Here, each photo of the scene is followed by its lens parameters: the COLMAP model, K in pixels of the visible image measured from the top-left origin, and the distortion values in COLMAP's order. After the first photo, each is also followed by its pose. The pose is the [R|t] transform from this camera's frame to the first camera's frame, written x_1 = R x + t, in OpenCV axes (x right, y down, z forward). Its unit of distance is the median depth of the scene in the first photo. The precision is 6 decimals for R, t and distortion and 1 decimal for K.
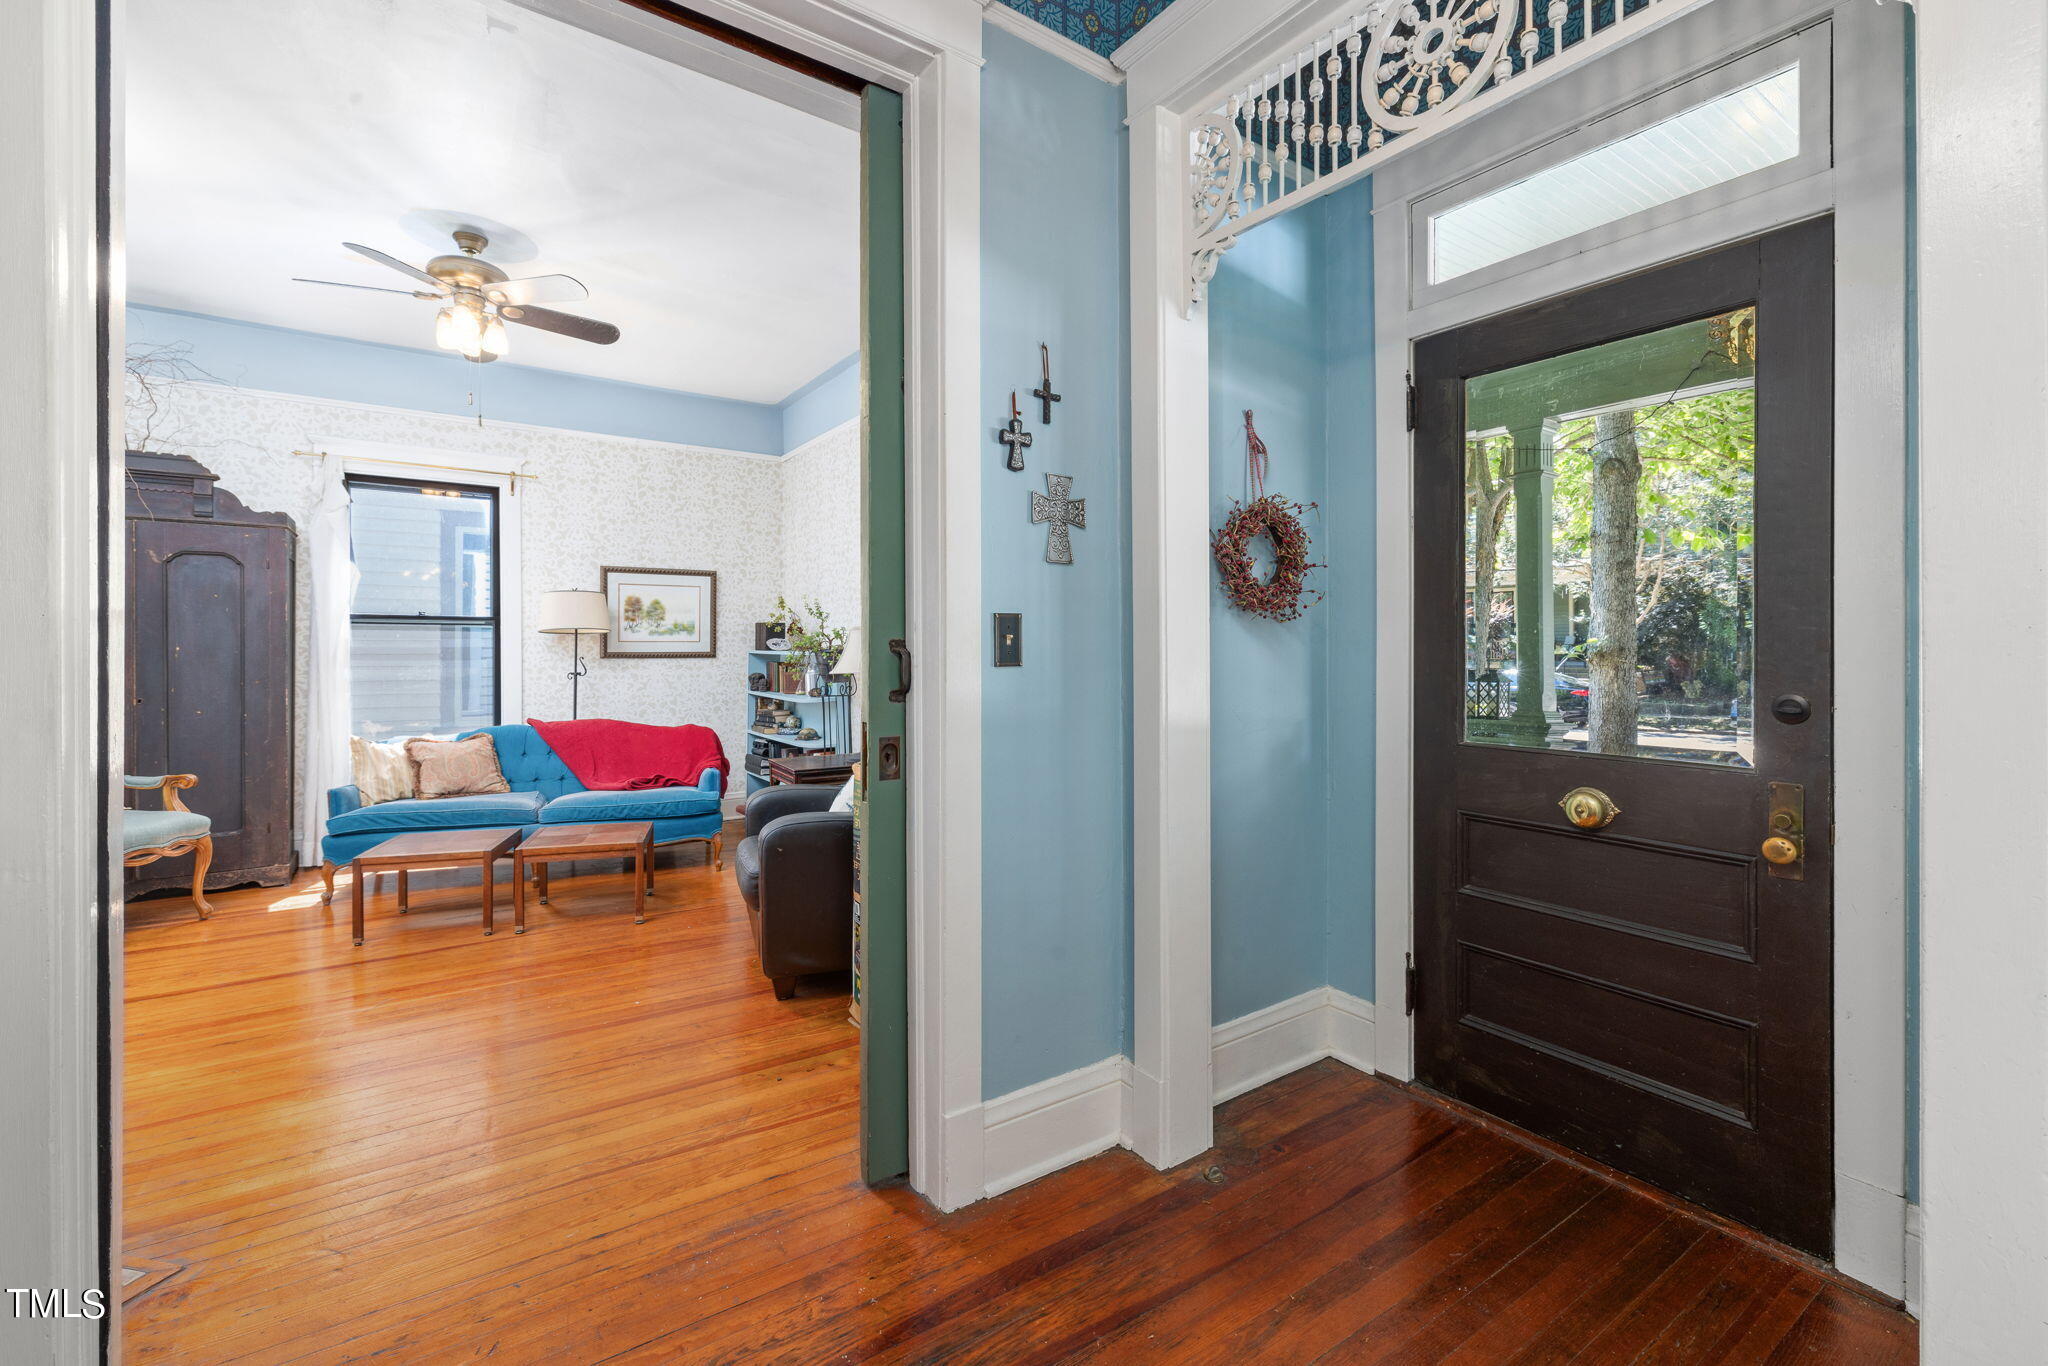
lens RADIAL K [[871.9, 0, 1015.5], [0, 871.9, 653.8], [0, 0, 1]] dist [-0.001135, -0.000005]
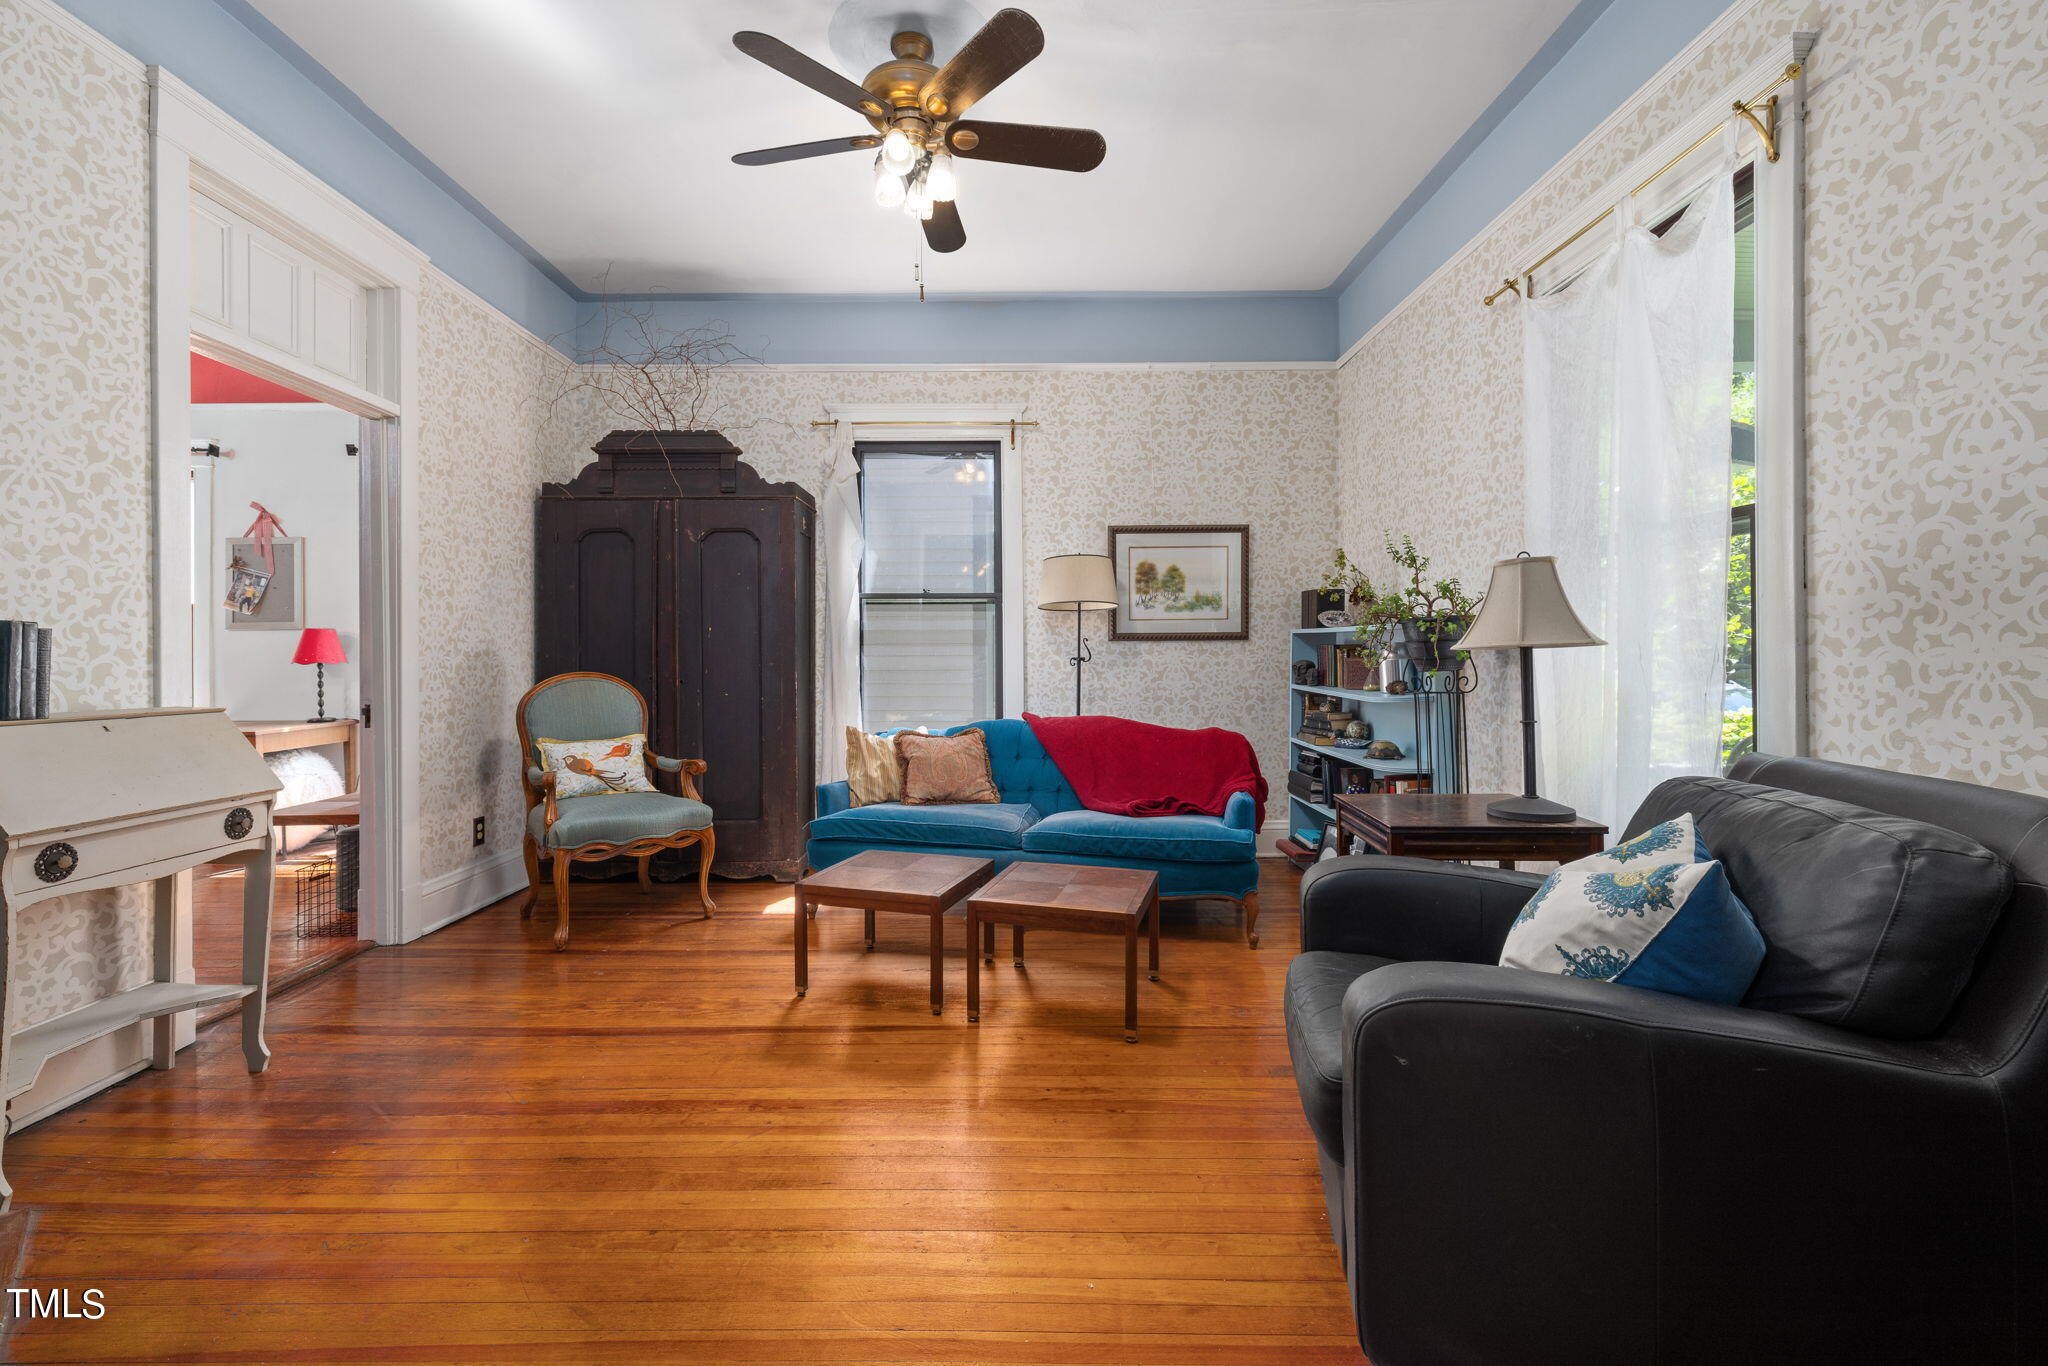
lens RADIAL K [[871.9, 0, 1015.5], [0, 871.9, 653.8], [0, 0, 1]] dist [-0.001135, -0.000005]
pose [[0.829127, -0.003157, -0.559051, -0.099380], [0.003613, 0.999993, -0.000287, 0.017698], [0.559049, -0.001782, 0.829133, 0.291667]]
